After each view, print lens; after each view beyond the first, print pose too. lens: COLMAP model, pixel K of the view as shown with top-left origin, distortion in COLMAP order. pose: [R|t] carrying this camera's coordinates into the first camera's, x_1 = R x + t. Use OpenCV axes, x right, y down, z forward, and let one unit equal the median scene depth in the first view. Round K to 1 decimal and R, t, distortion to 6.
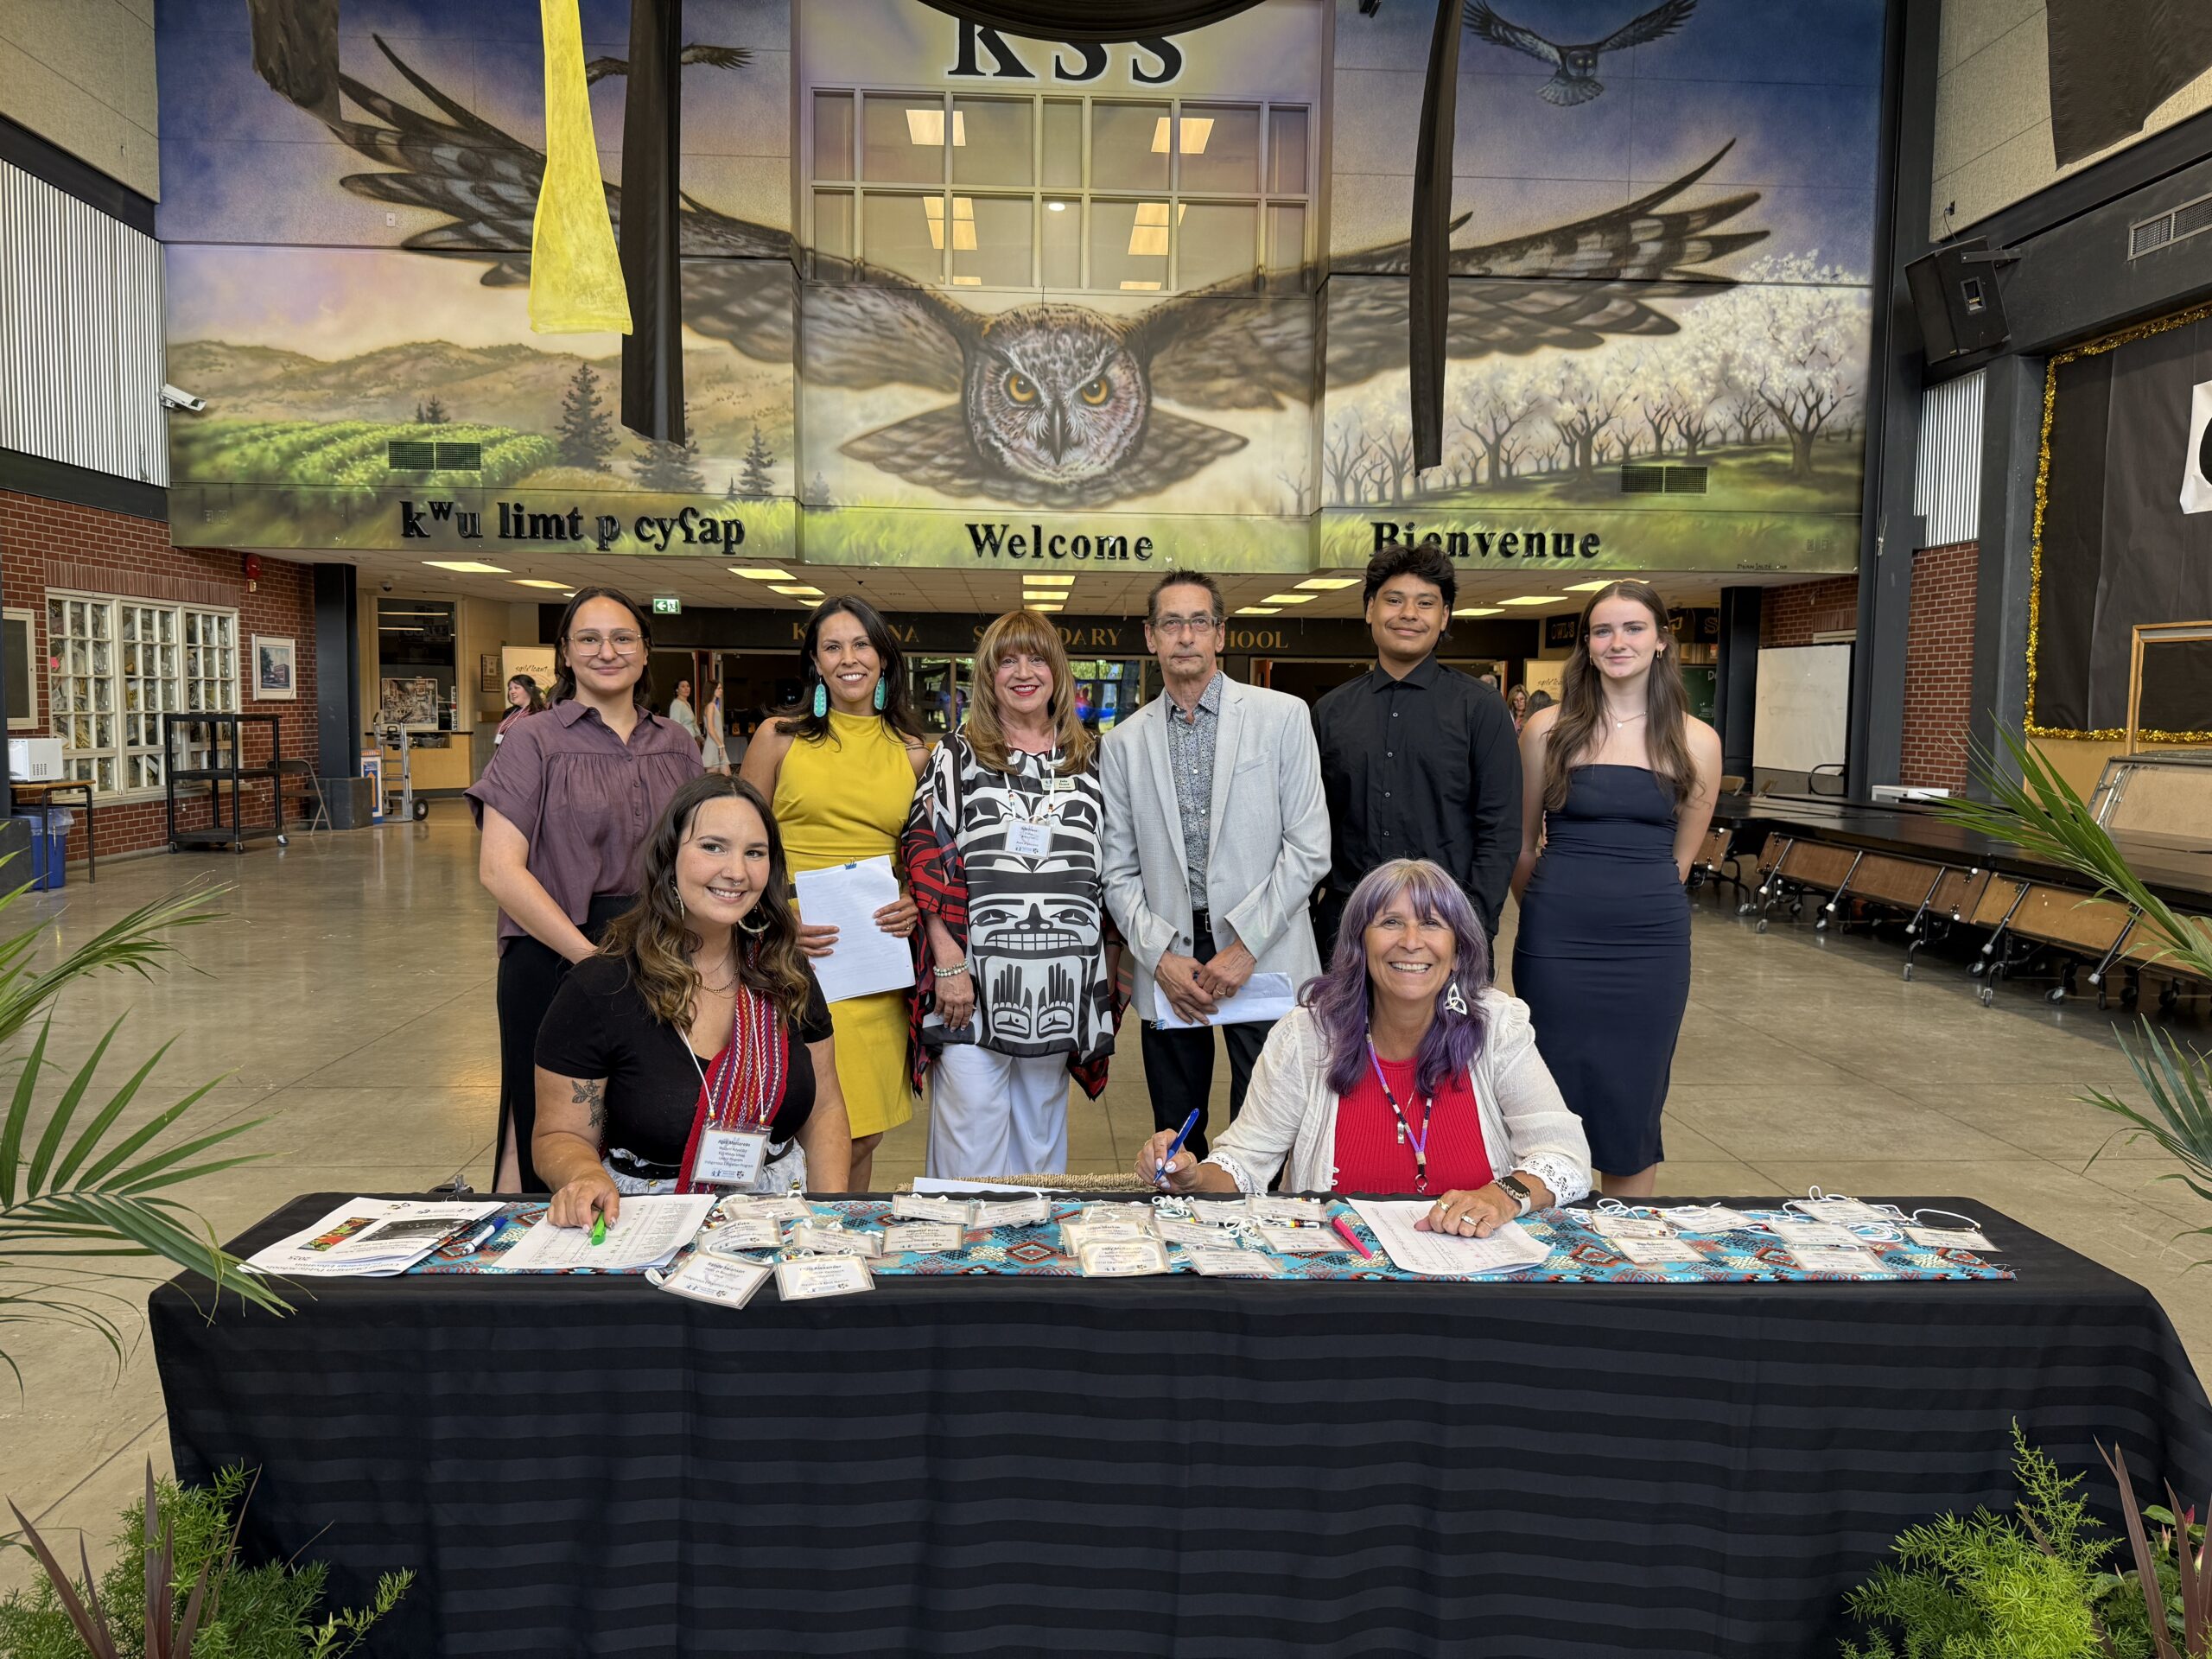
lens RADIAL K [[1528.2, 0, 1102.2], [0, 1528.2, 828.5], [0, 0, 1]] dist [-0.026853, 0.002175]
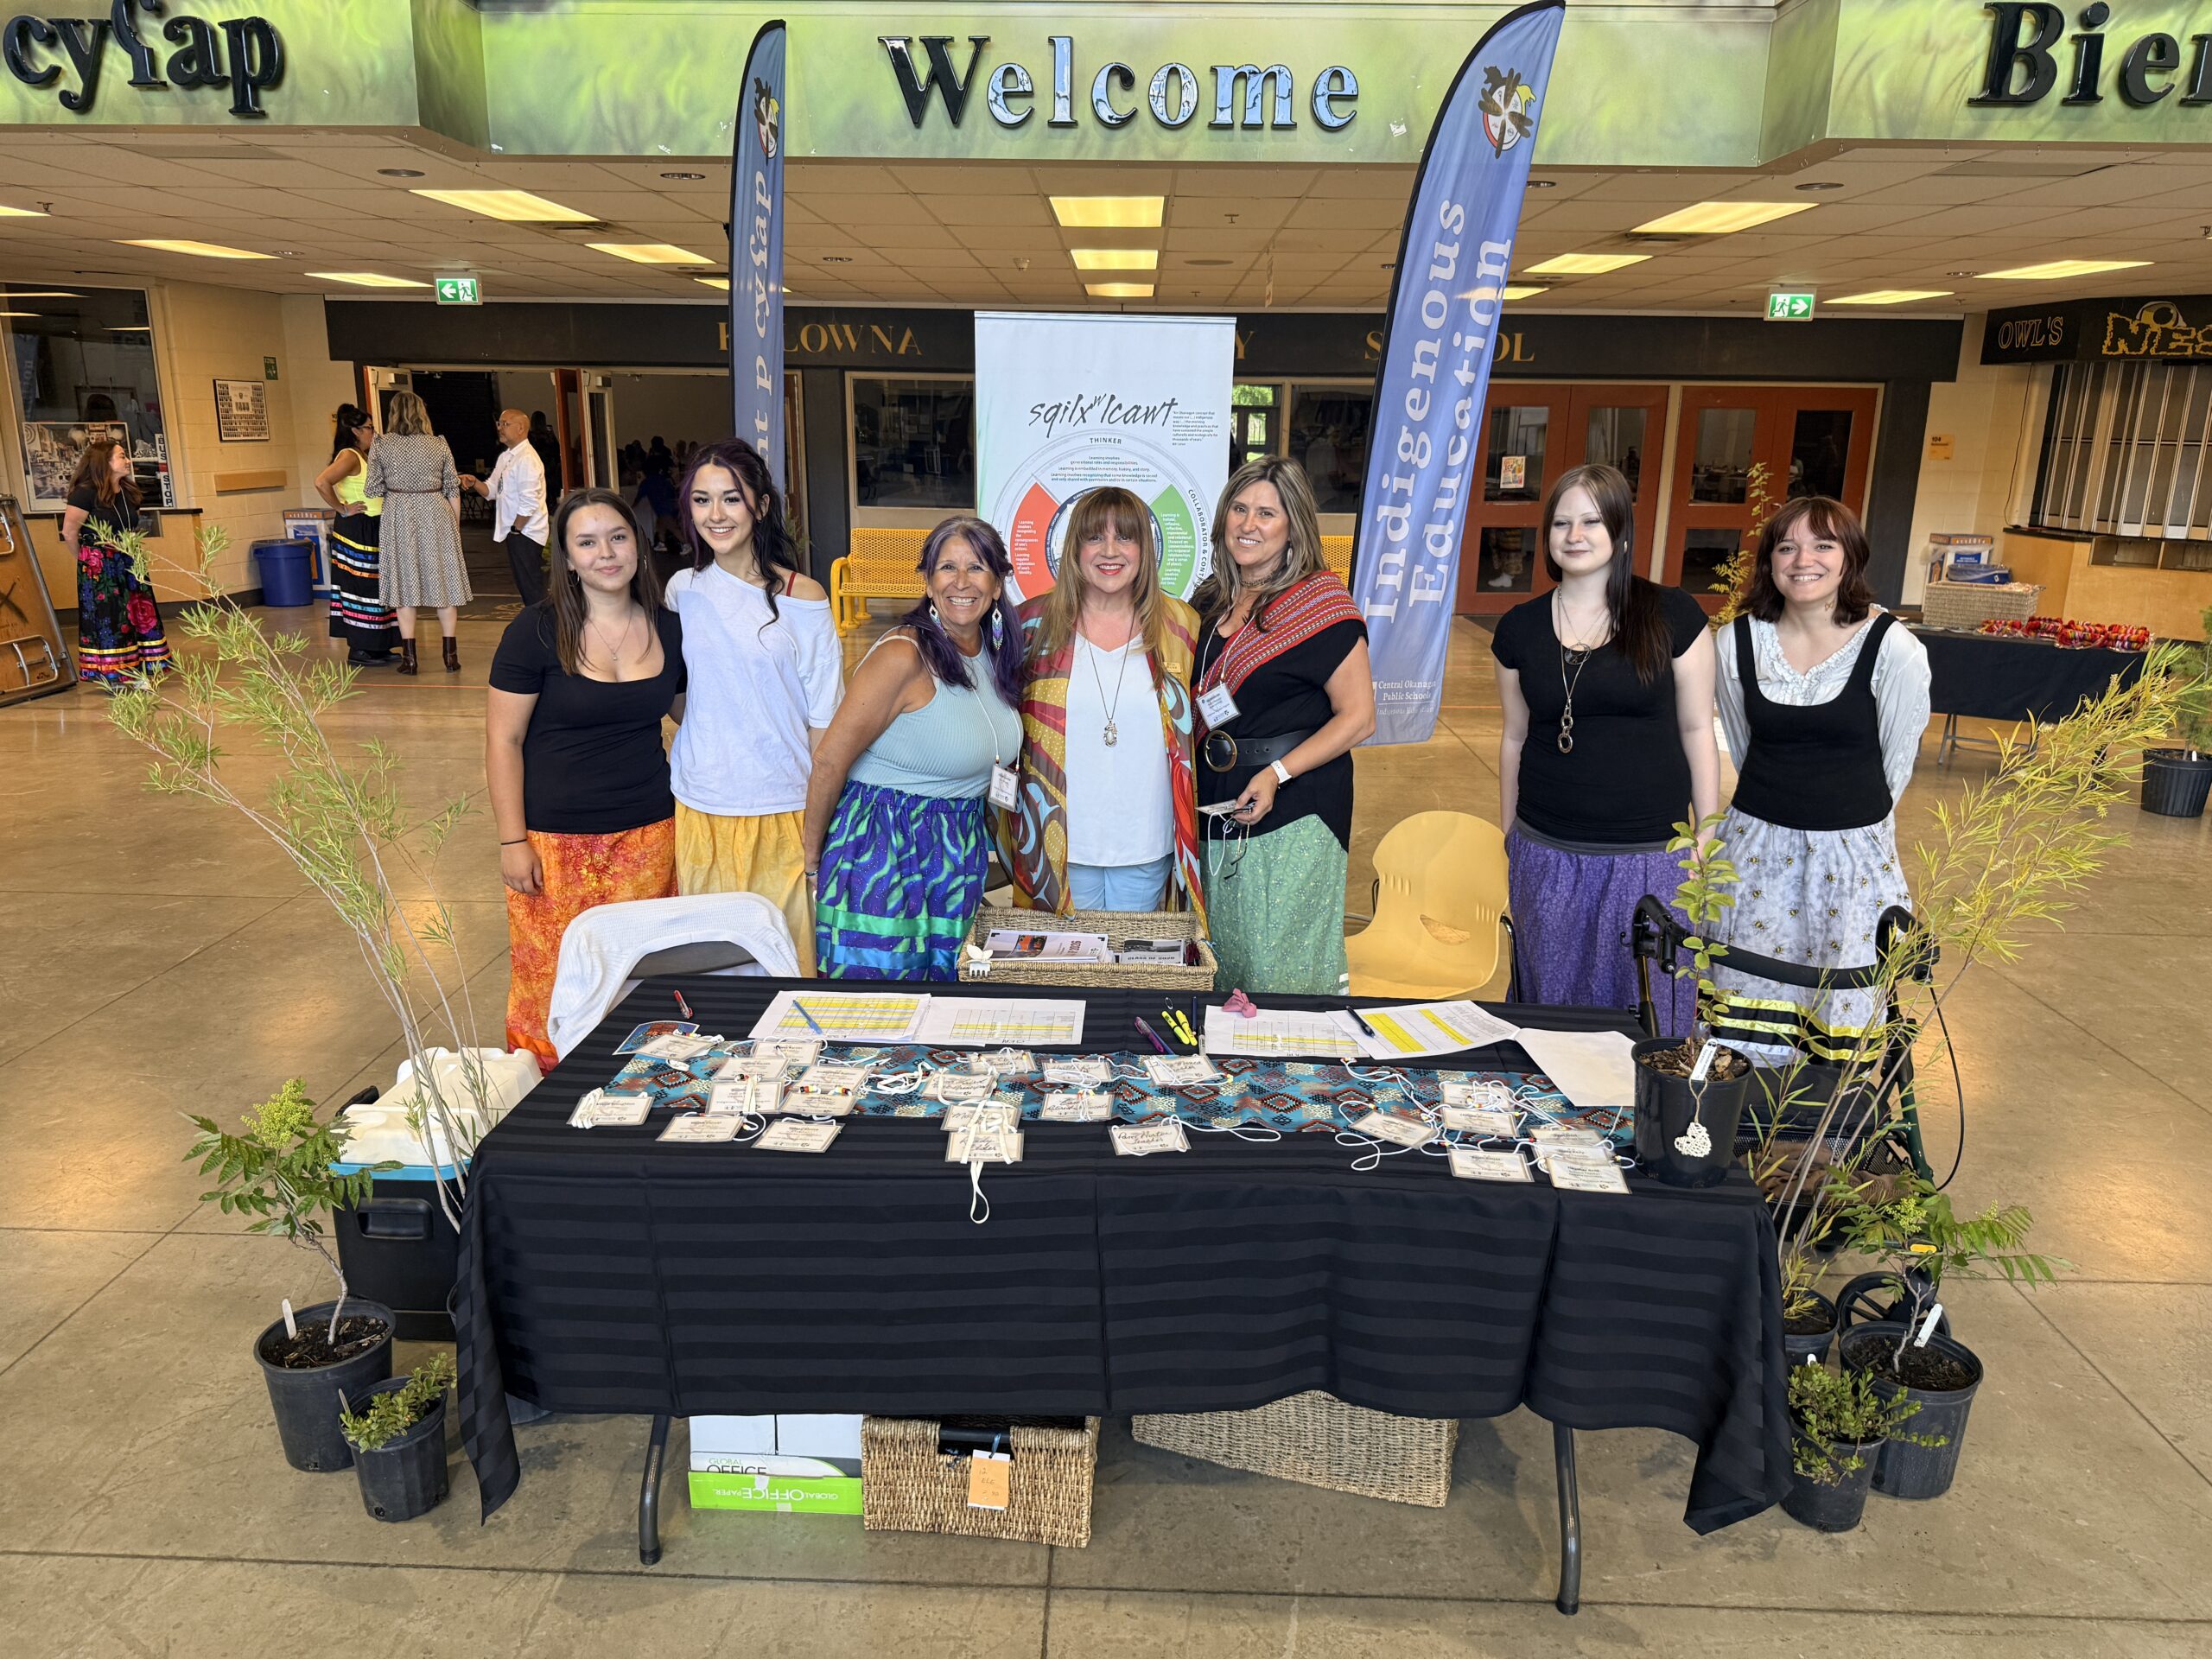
lens RADIAL K [[1528.2, 0, 1106.5], [0, 1528.2, 841.9], [0, 0, 1]] dist [-0.026853, 0.002175]
pose [[0.997569, 0.018880, -0.067078, -0.001330], [-0.006044, 0.982413, 0.186624, -0.072214], [0.069422, -0.185765, 0.980139, 0.603283]]
